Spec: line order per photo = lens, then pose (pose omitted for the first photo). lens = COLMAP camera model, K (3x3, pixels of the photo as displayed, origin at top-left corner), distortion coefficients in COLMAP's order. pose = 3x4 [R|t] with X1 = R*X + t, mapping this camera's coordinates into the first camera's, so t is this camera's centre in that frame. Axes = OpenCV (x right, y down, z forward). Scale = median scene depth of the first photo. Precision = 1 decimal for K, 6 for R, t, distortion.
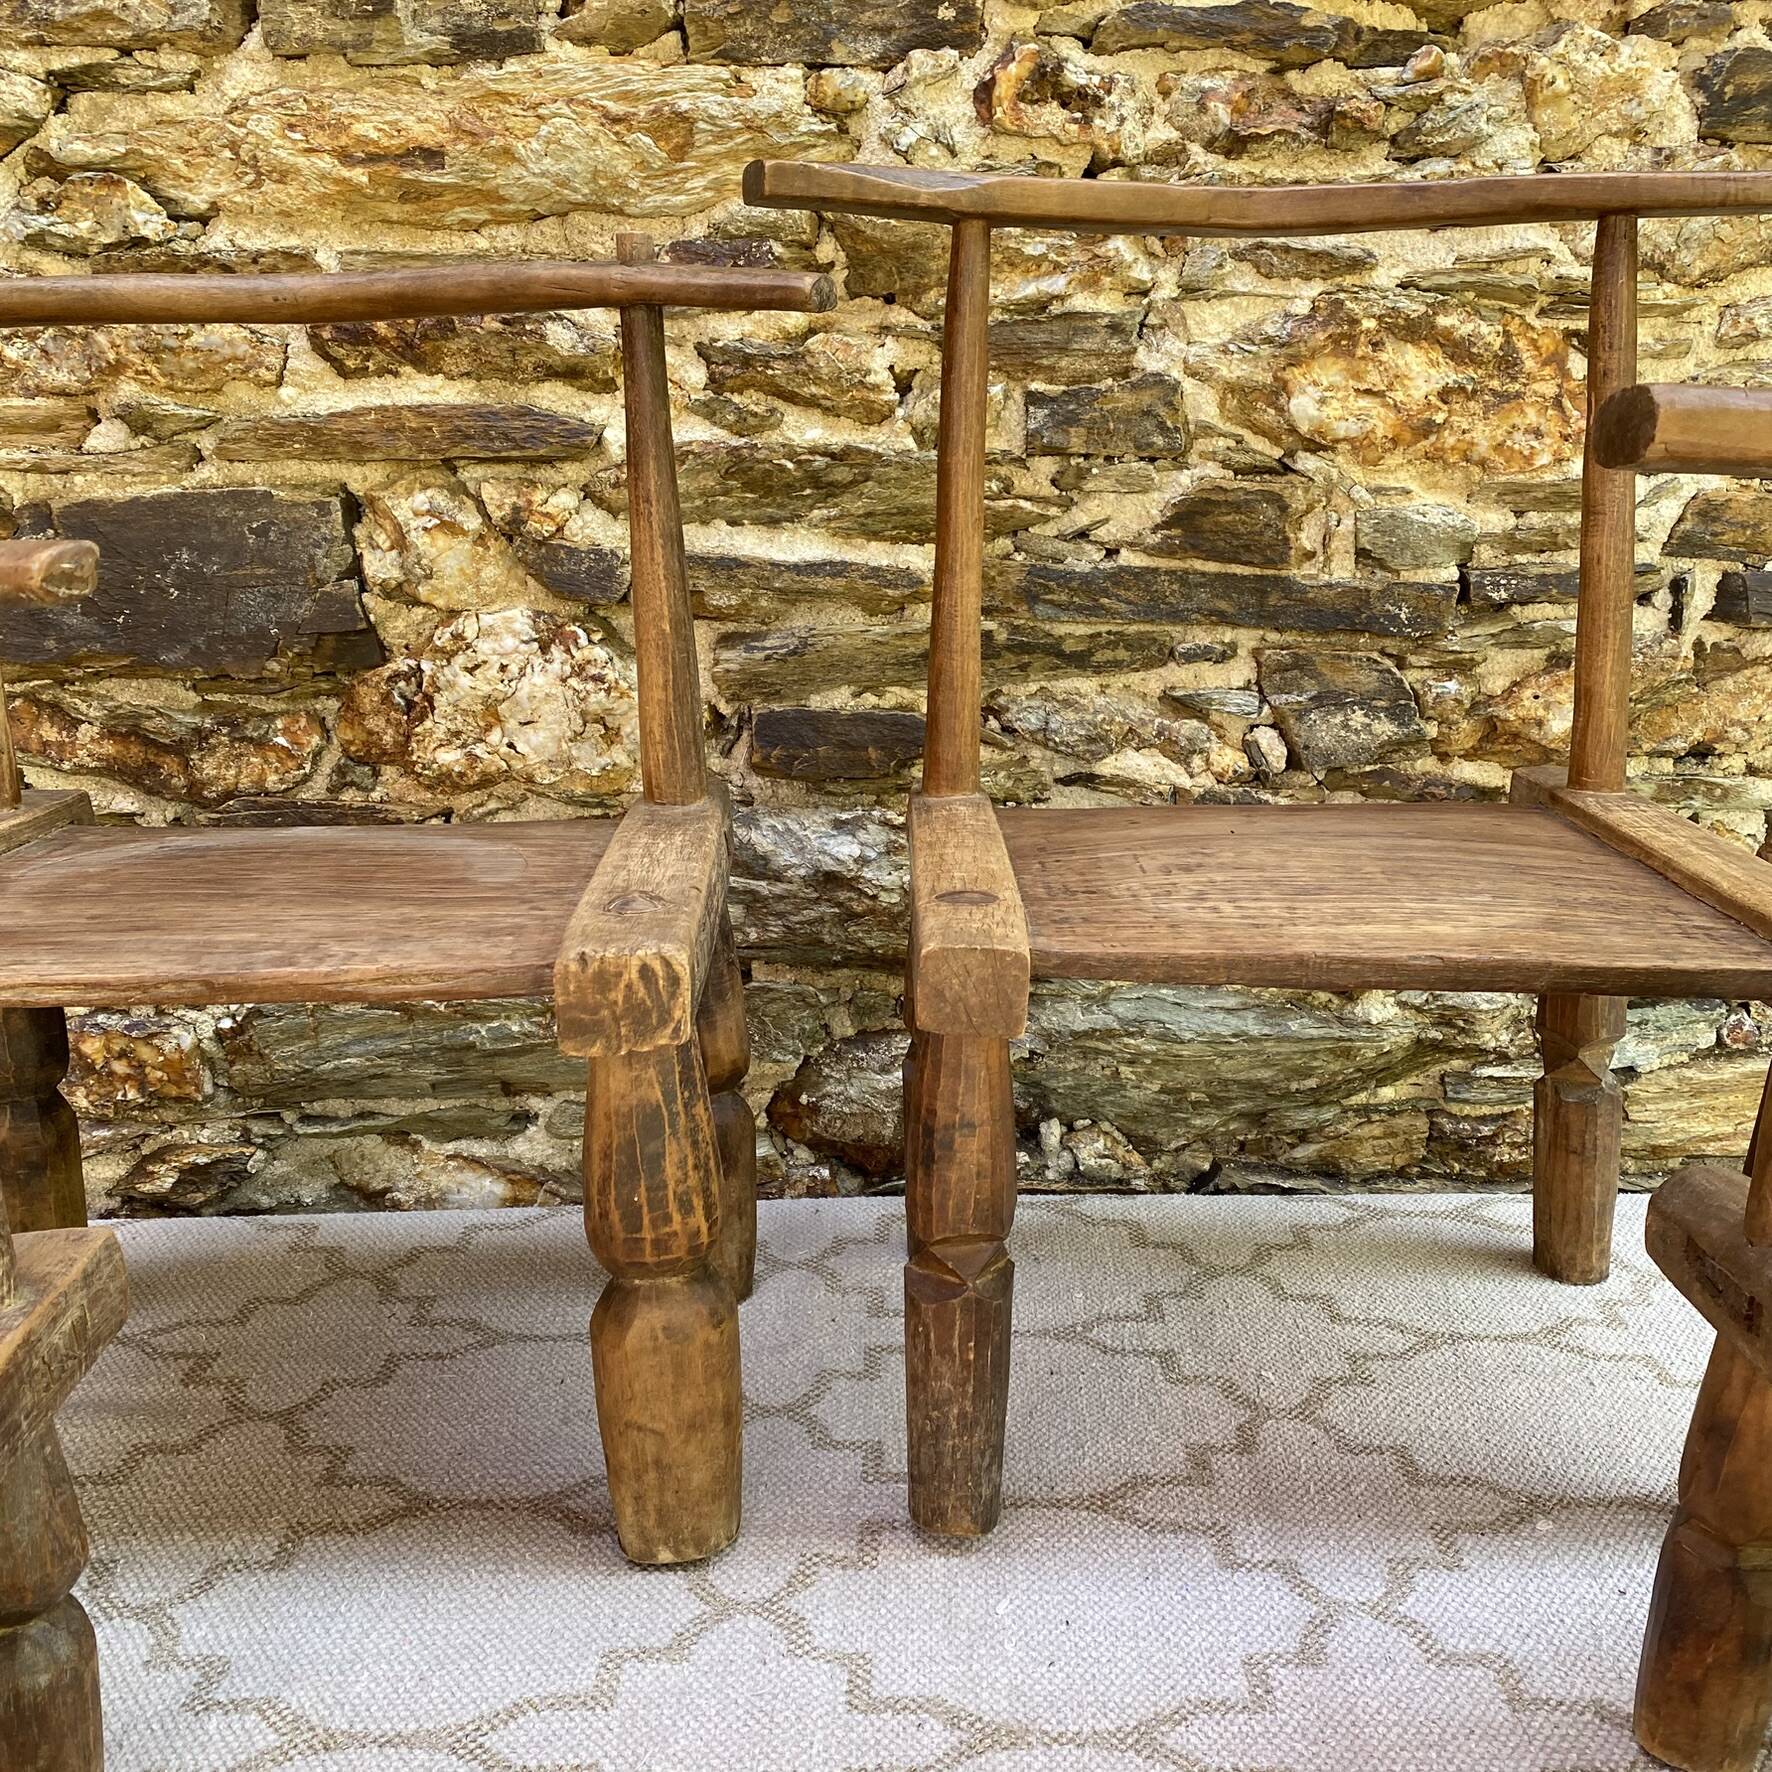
lens RADIAL K [[1810.7, 0, 898.3], [0, 1810.7, 898.6], [0, 0, 1]] dist [0.007853, 0.000000]
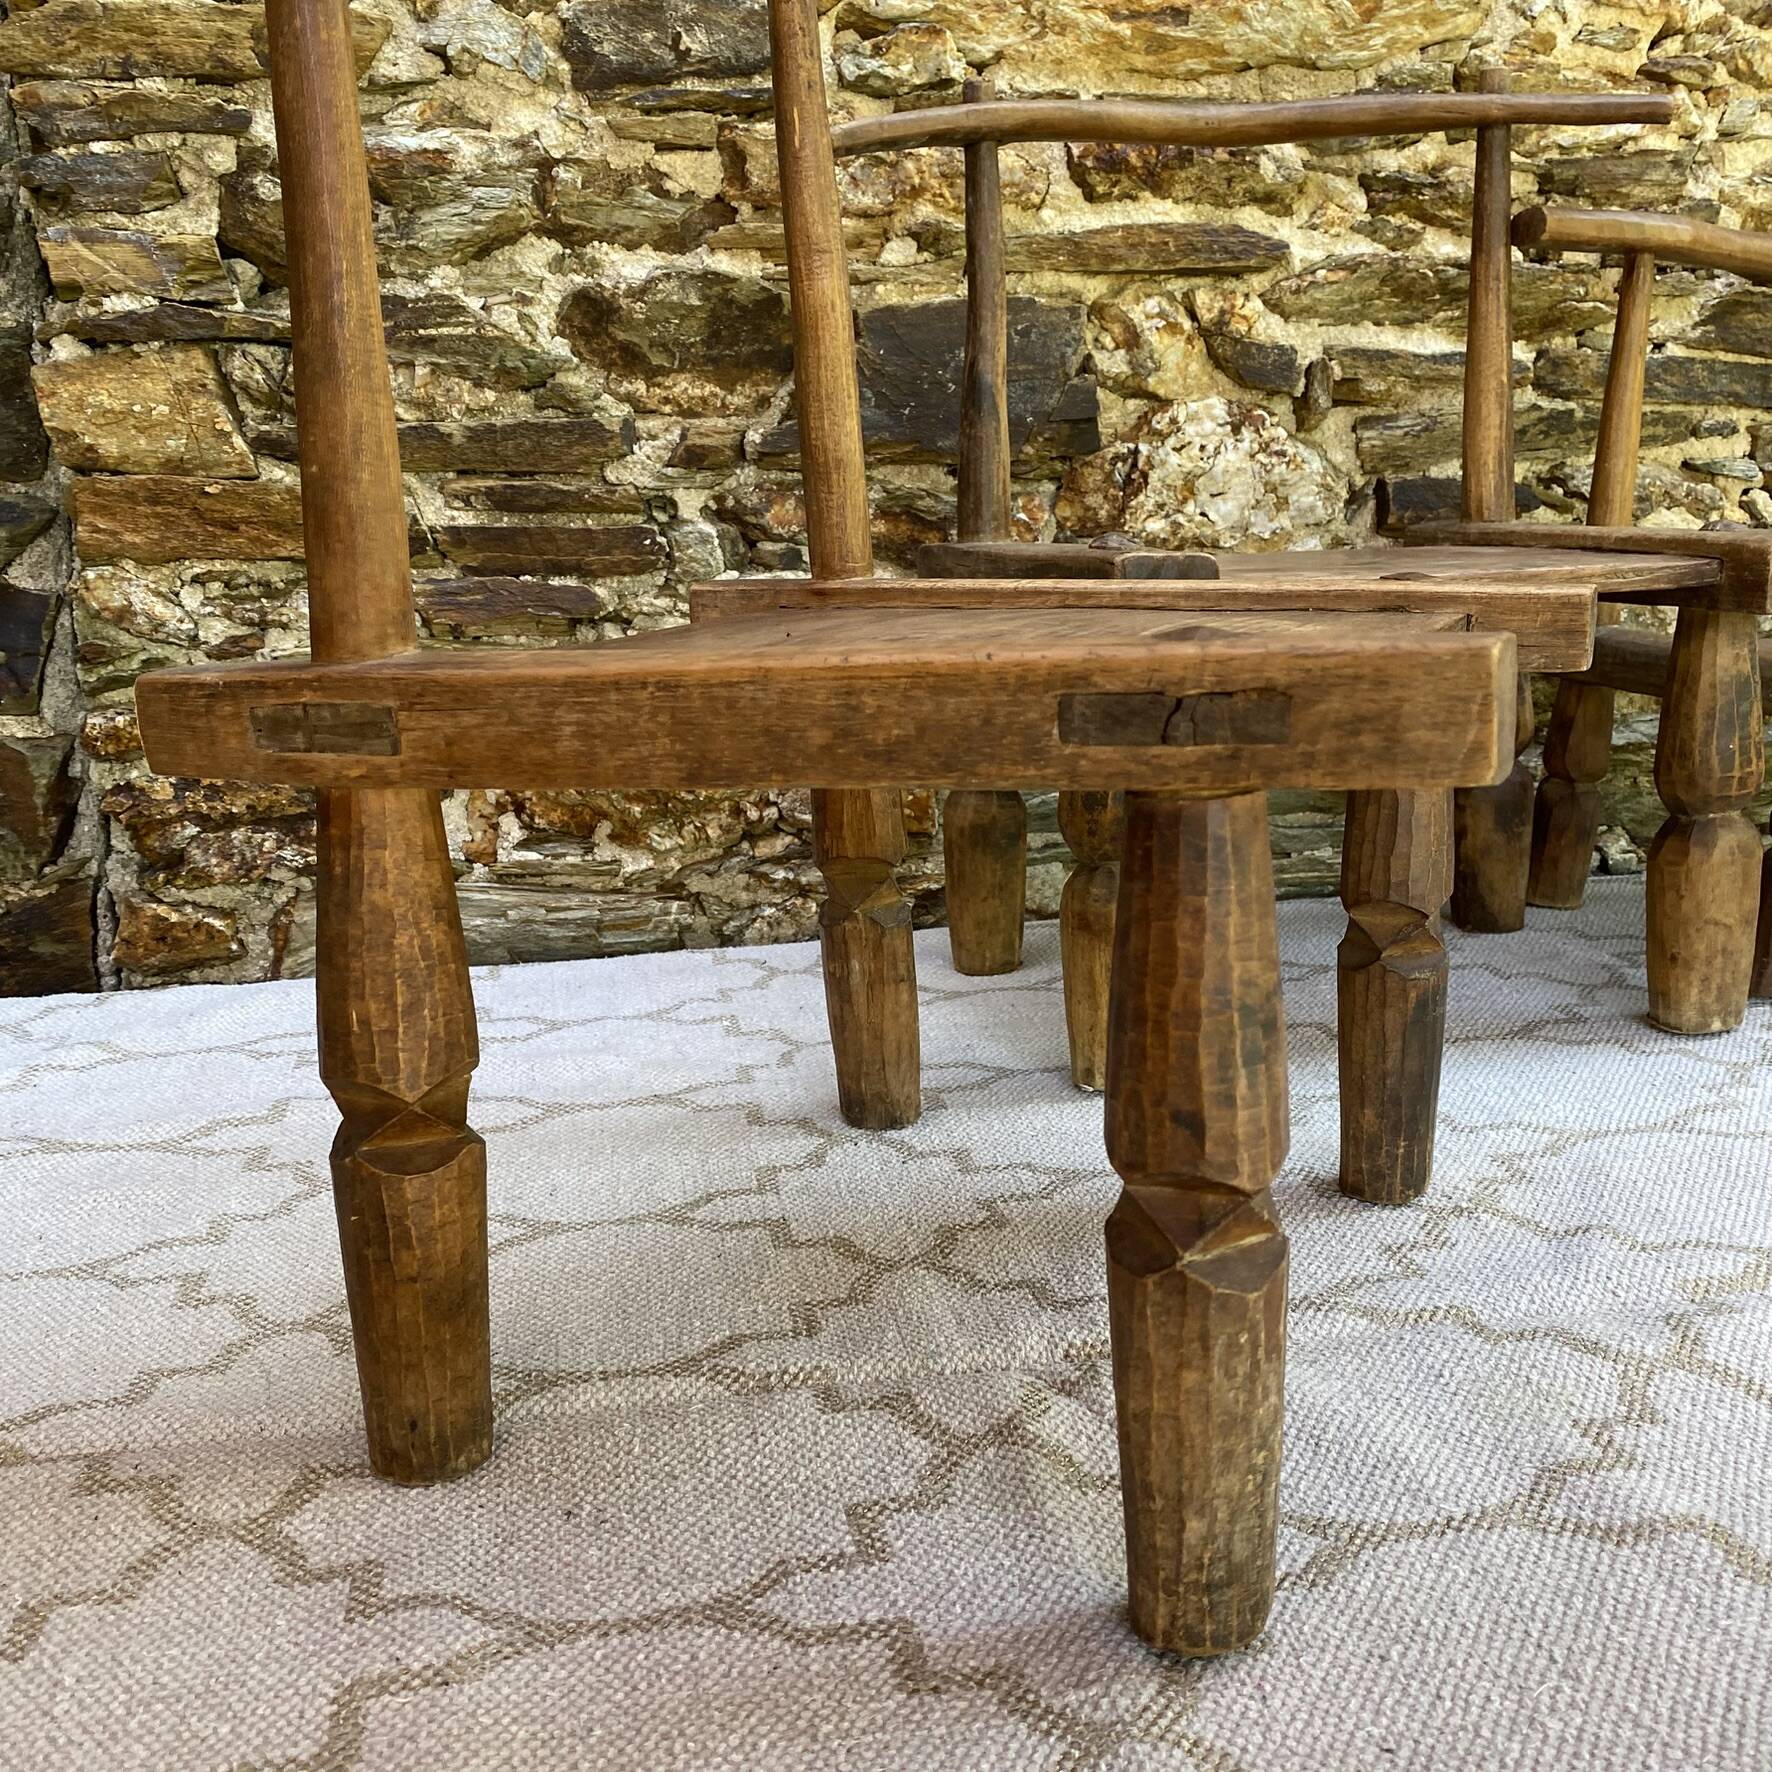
lens RADIAL K [[1810.7, 0, 877.0], [0, 1810.7, 907.5], [0, 0, 1]] dist [0.007853, 0.000000]
pose [[0.986377, -0.058976, 0.153563, -0.646324], [0.058897, 0.998251, 0.005071, 0.161653], [-0.153594, 0.004042, 0.988126, -0.159294]]
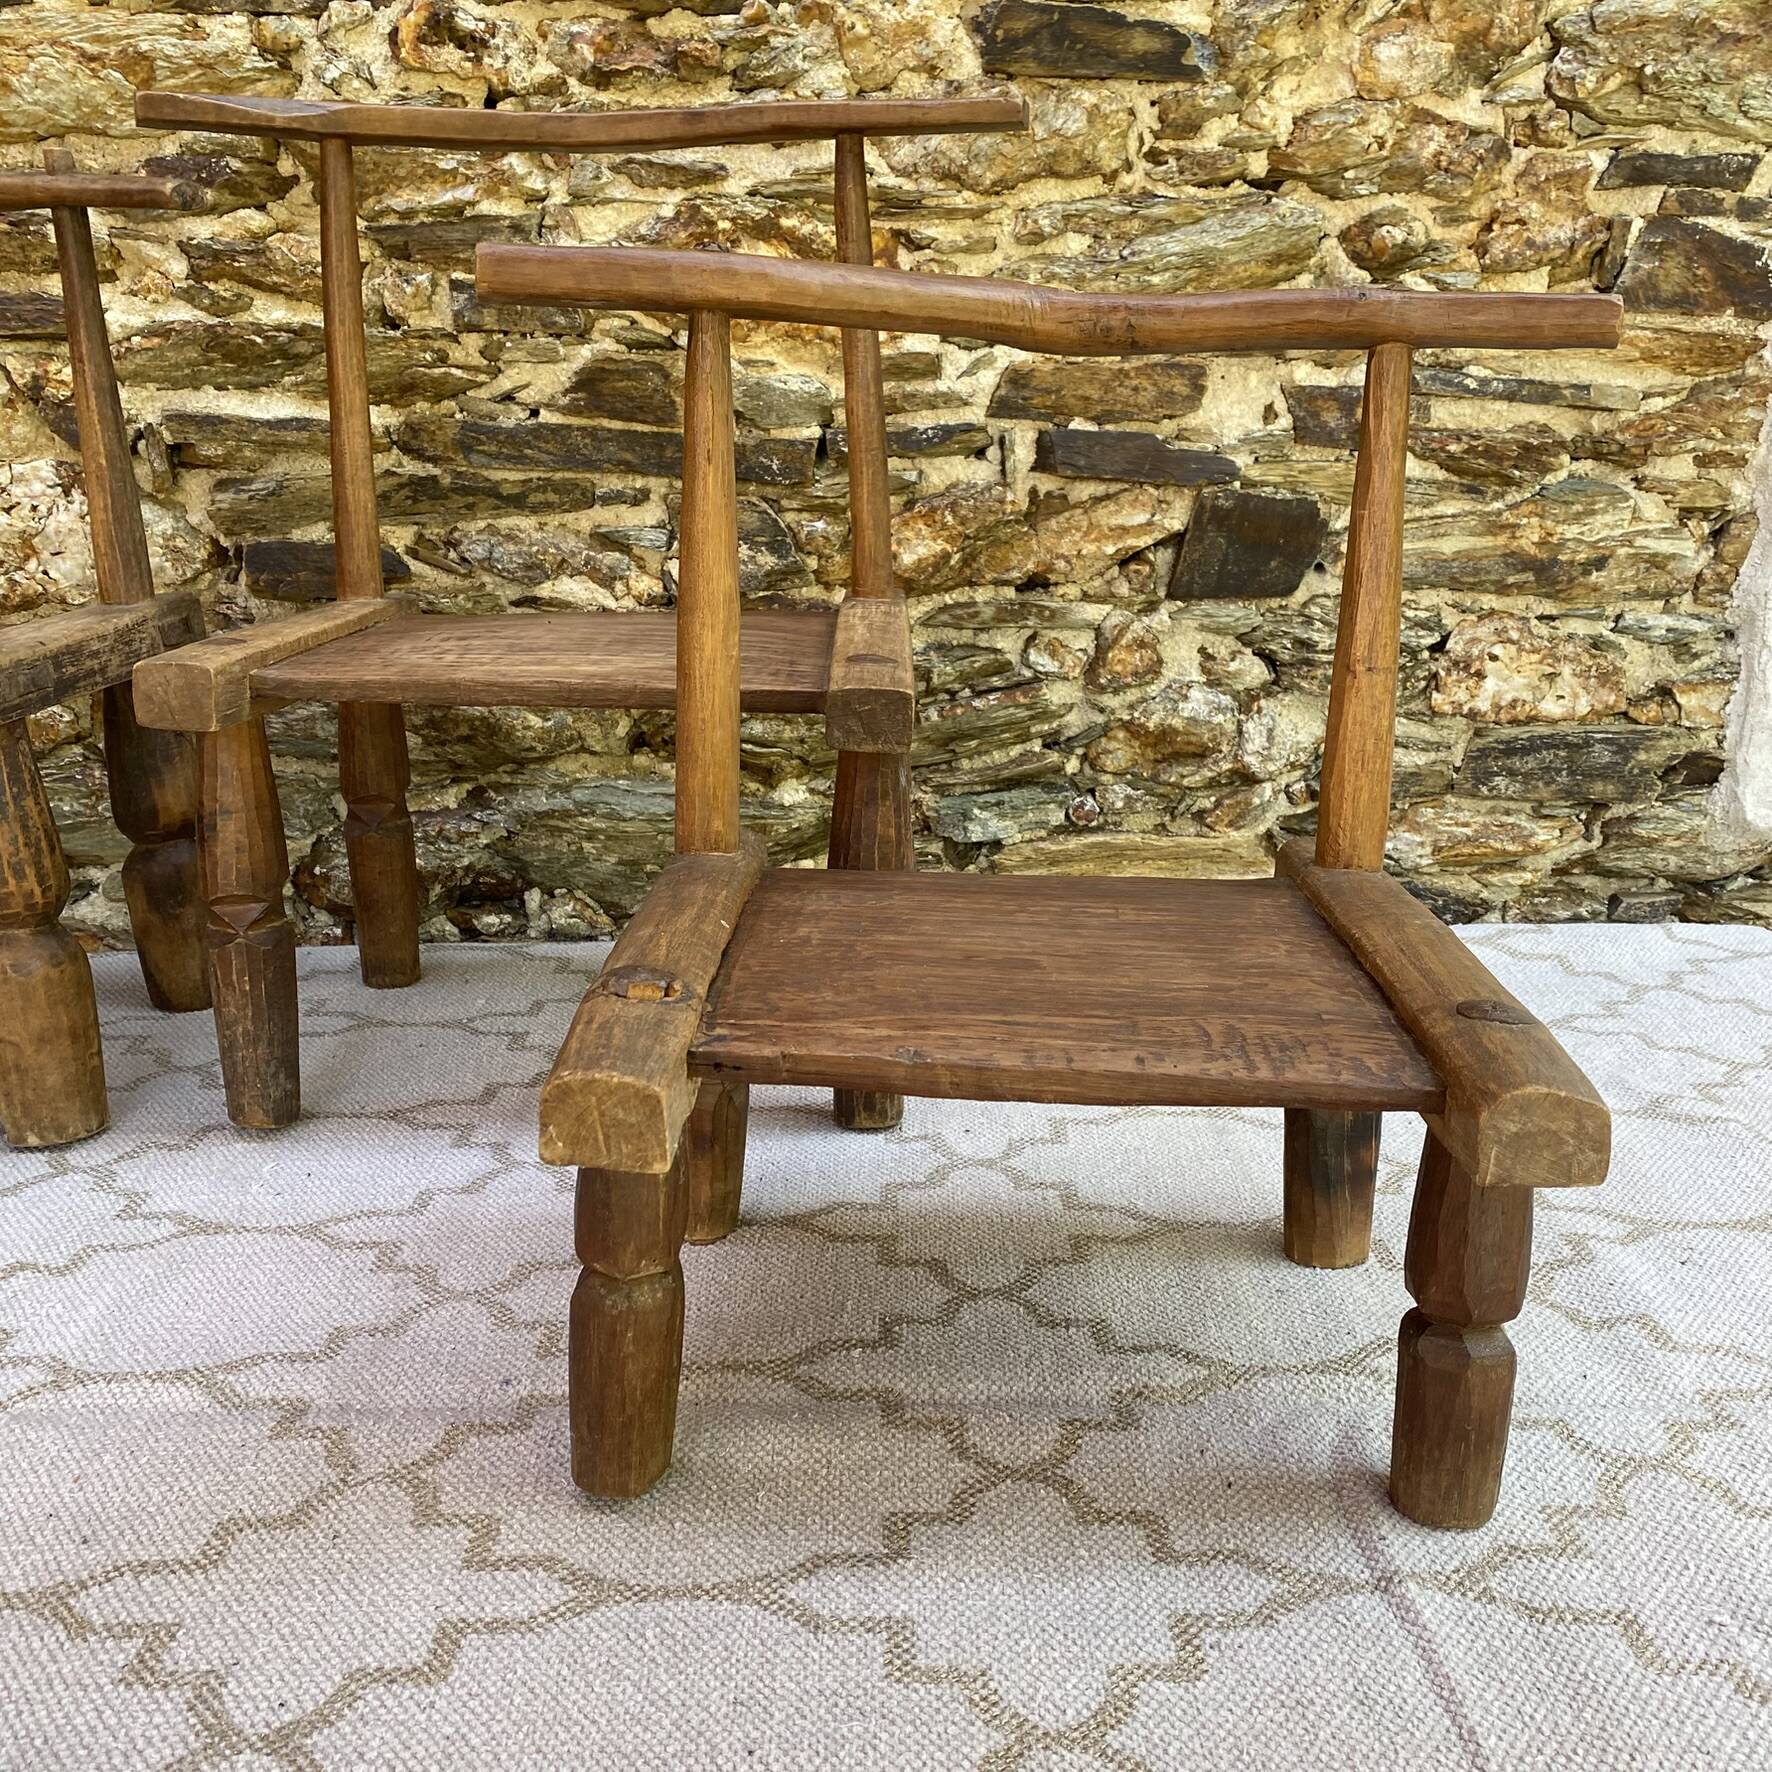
lens RADIAL K [[1810.7, 0, 902.1], [0, 1810.7, 899.4], [0, 0, 1]] dist [0.007853, 0.000000]
pose [[0.999957, -0.005727, 0.007243, 0.367577], [0.005502, 0.999511, 0.030790, 0.105618], [-0.007416, -0.030749, 0.999500, -0.251716]]
